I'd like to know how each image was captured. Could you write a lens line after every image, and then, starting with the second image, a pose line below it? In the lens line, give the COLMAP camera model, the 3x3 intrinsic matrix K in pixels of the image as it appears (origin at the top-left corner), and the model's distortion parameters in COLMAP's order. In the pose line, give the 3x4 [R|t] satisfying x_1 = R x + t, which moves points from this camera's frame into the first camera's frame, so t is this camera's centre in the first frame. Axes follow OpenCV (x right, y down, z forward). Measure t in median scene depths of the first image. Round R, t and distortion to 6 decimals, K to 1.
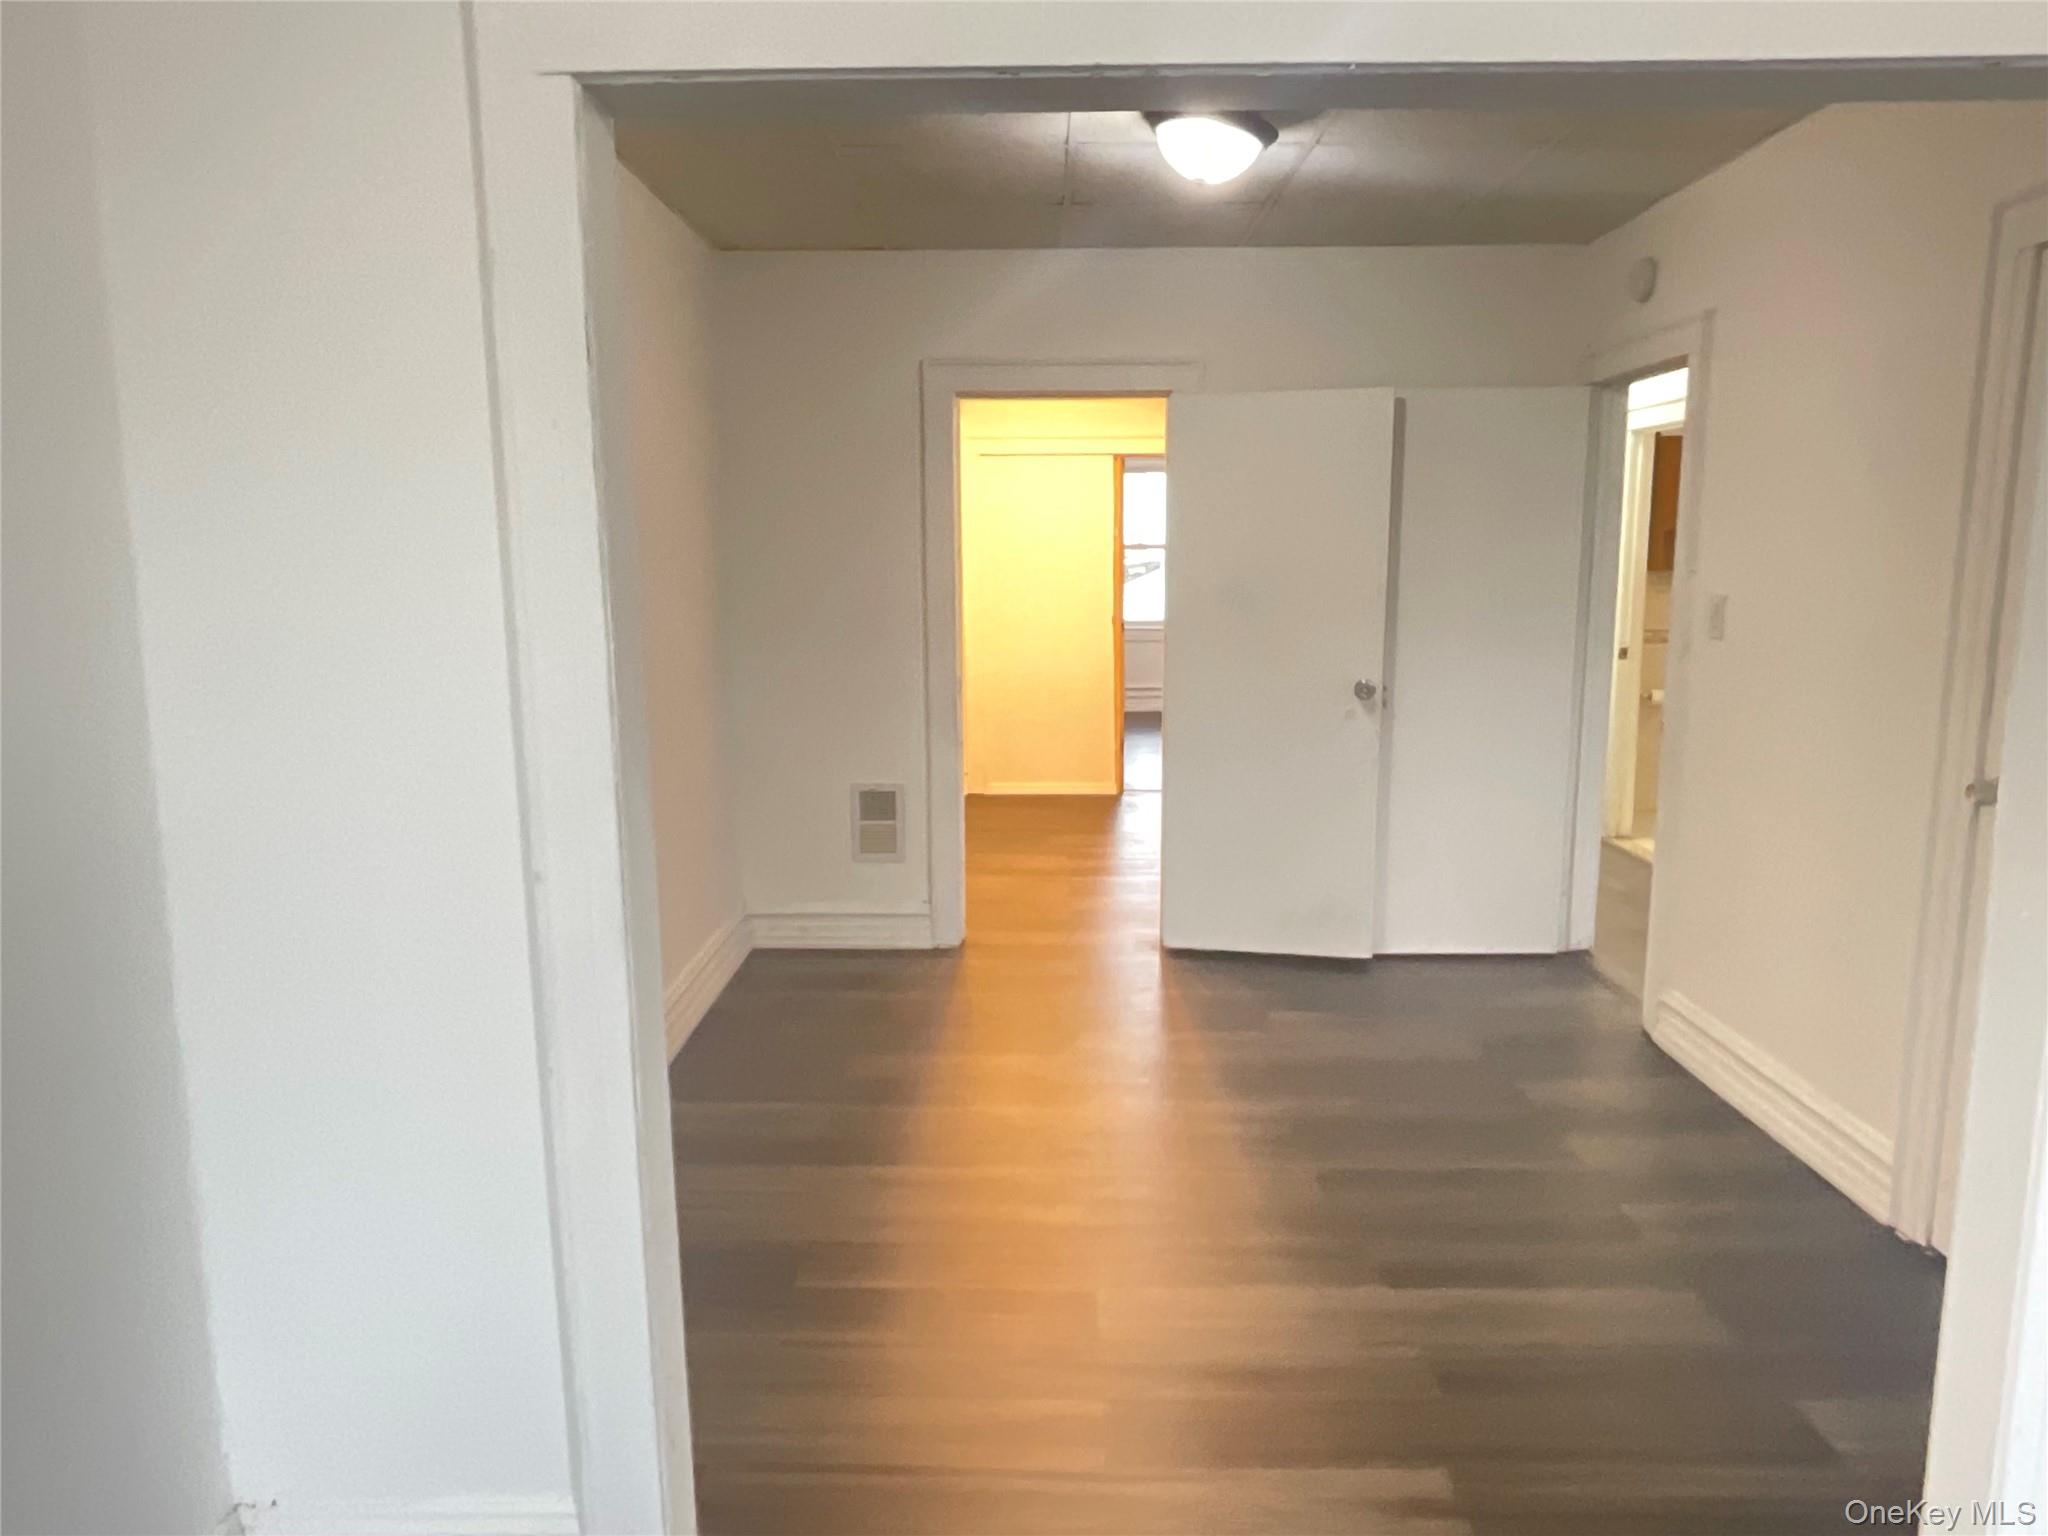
lens RADIAL K [[1291.7, 0, 1017.4], [0, 1291.7, 774.2], [0, 0, 1]] dist [-0.010674, -0.004226]
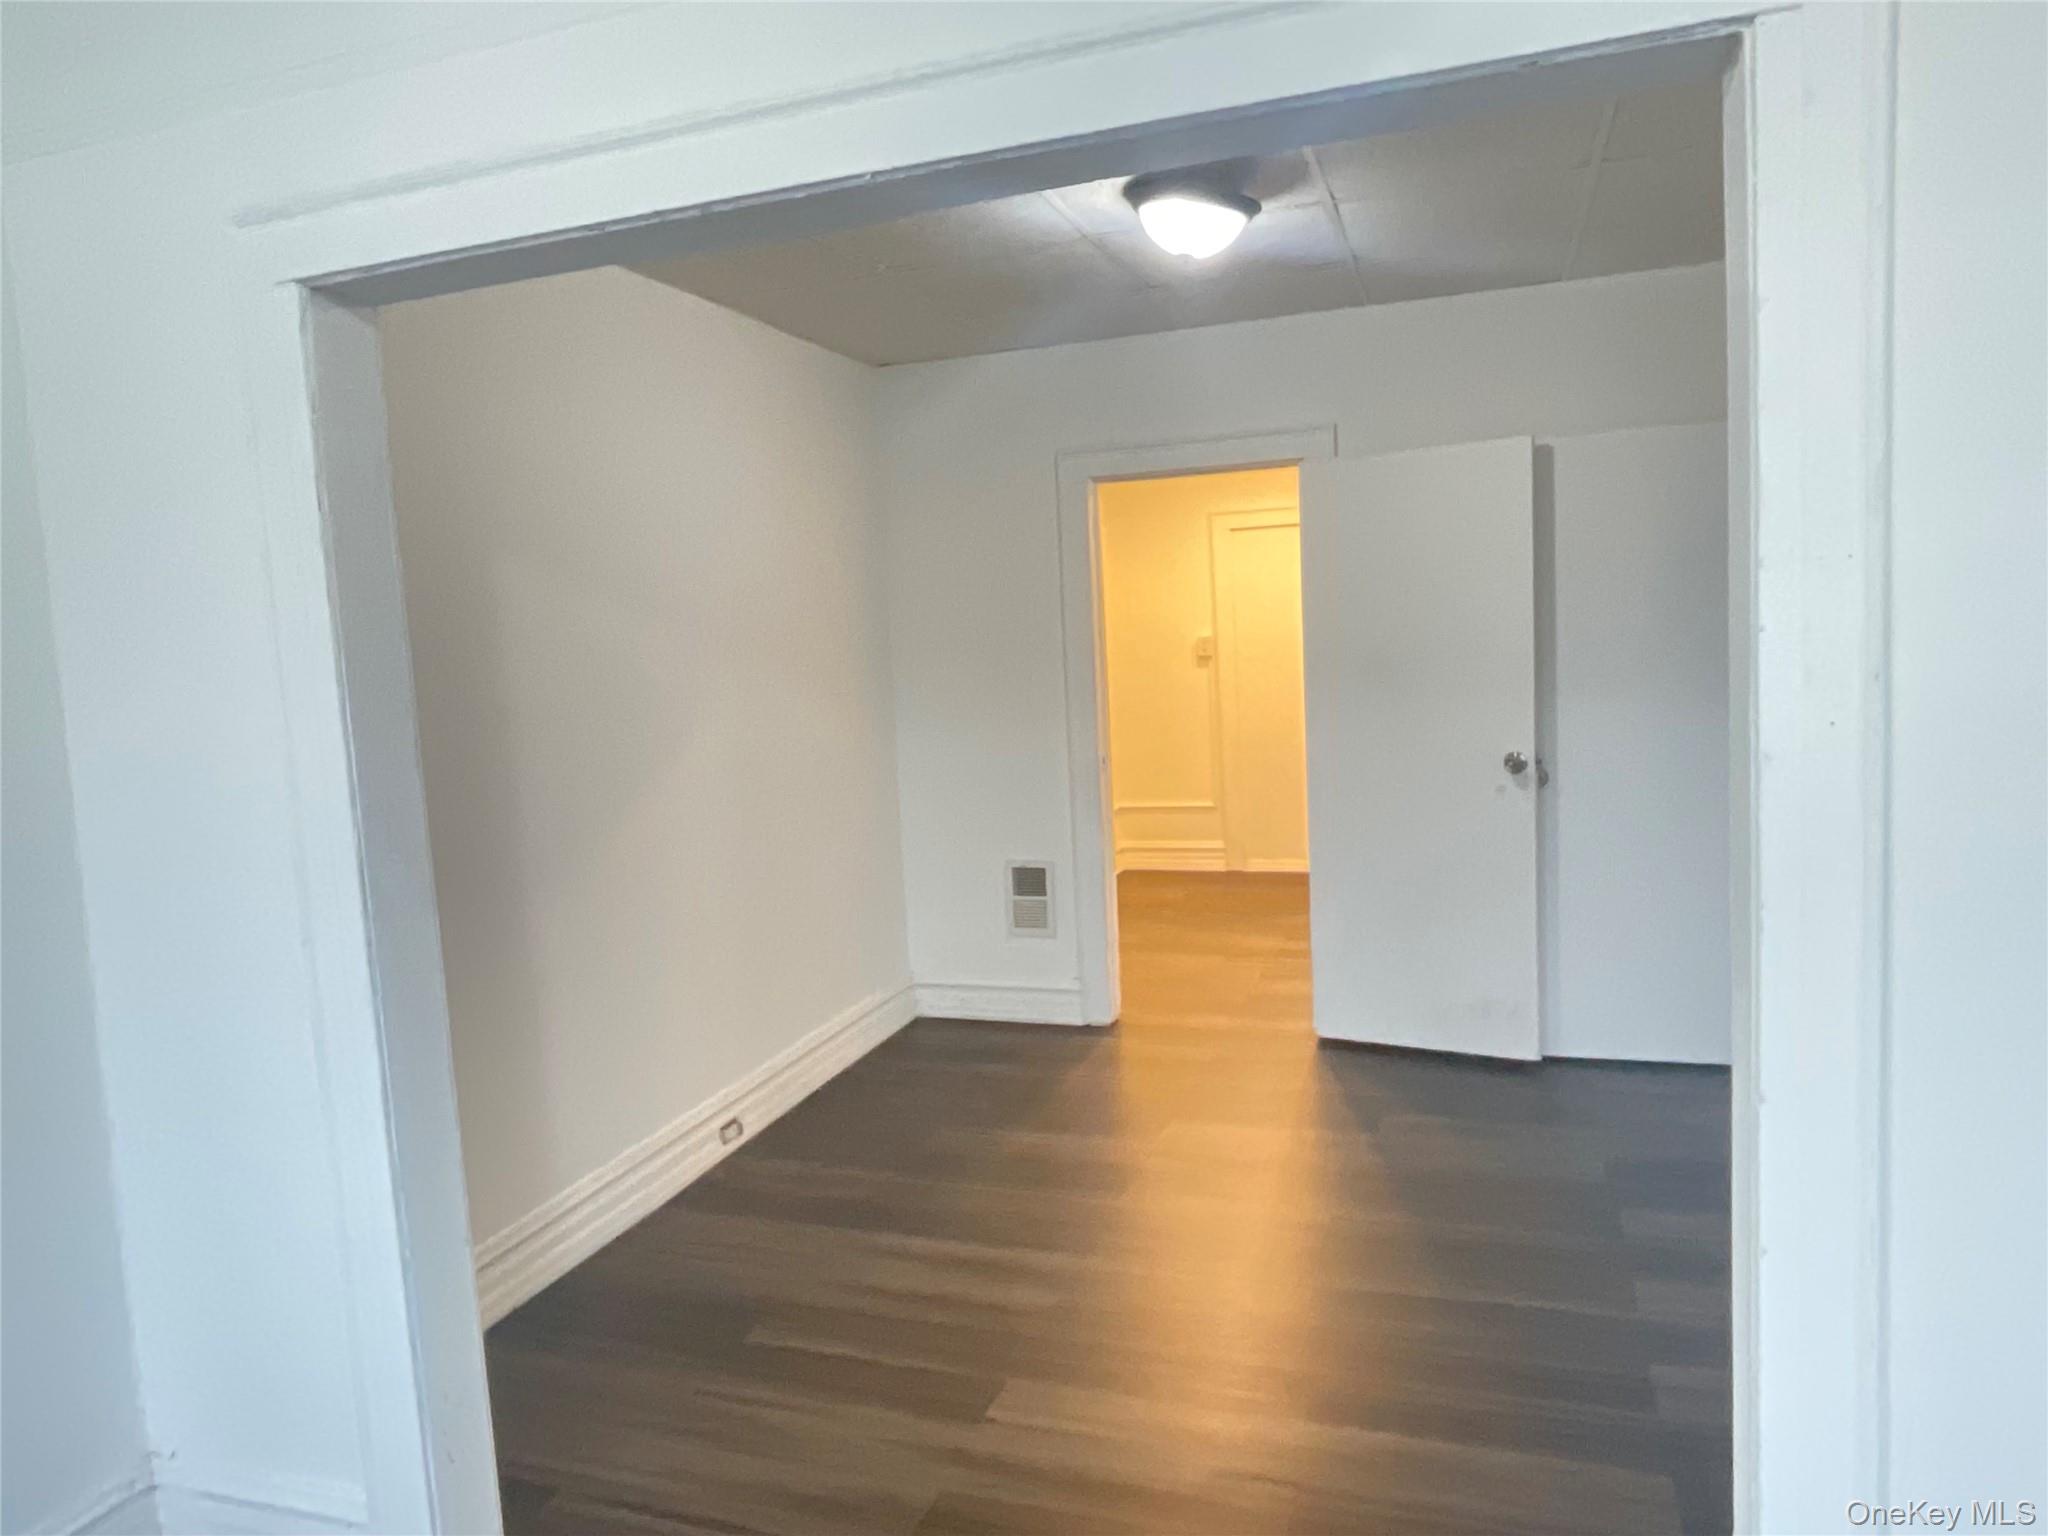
lens RADIAL K [[1291.7, 0, 1015.1], [0, 1291.7, 756.7], [0, 0, 1]] dist [-0.010674, -0.004226]
pose [[0.952027, -0.012247, -0.305767, 0.195425], [-0.009421, 0.997552, -0.069289, -0.003015], [0.305867, 0.068846, 0.949582, 0.020927]]
